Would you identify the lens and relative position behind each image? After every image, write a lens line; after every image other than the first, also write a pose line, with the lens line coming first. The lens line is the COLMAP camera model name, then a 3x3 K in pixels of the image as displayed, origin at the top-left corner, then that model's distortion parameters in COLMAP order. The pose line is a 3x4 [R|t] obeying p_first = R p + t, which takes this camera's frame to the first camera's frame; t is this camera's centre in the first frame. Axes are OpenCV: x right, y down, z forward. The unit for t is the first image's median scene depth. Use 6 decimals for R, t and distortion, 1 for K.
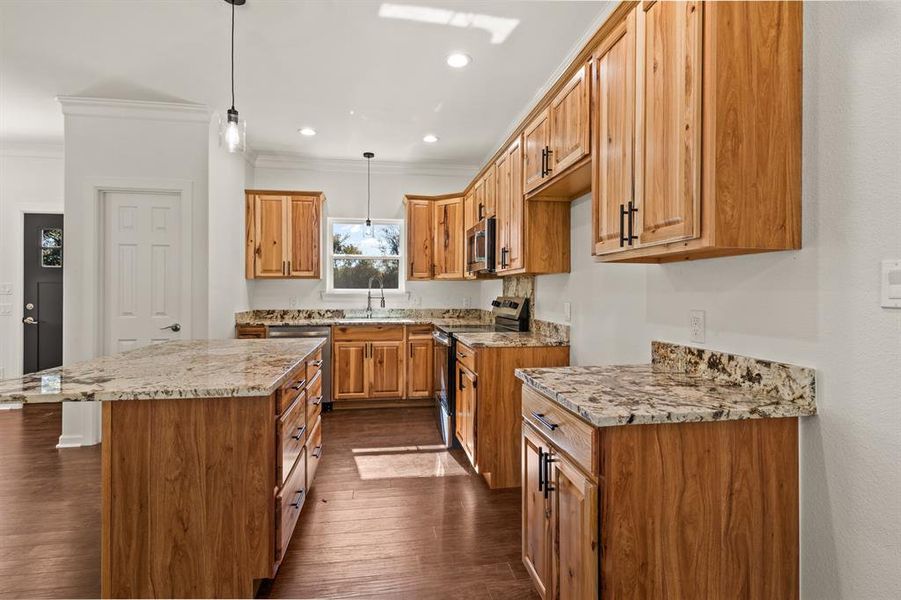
lens RADIAL K [[445.4, 0, 450.5], [0, 445.4, 289.6], [0, 0, 1]] dist [0.002053, 0.000903]
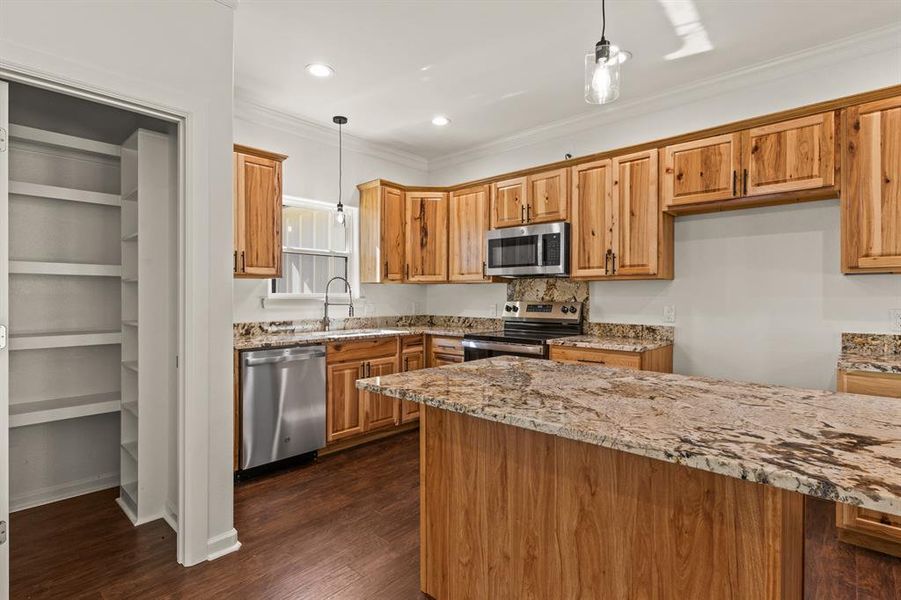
lens RADIAL K [[447.0, 0, 451.5], [0, 447.0, 297.9], [0, 0, 1]] dist [0.001451, 0.000243]
pose [[0.782051, -0.003721, 0.623203, -0.789969], [-0.001631, 0.999967, 0.008018, 0.000361], [-0.623212, -0.007286, 0.782019, 0.413239]]
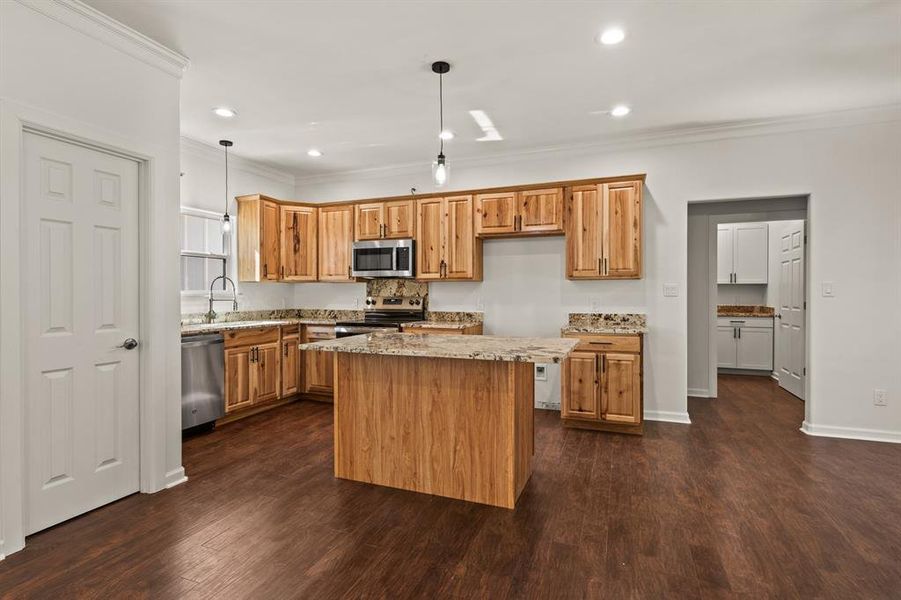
lens RADIAL K [[446.5, 0, 451.7], [0, 446.5, 295.6], [0, 0, 1]] dist [0.000030, 0.000231]
pose [[0.503061, -0.008871, 0.864206, -1.135024], [-0.000391, 0.999945, 0.010492, -0.001079], [-0.864251, -0.005616, 0.503030, 0.216670]]
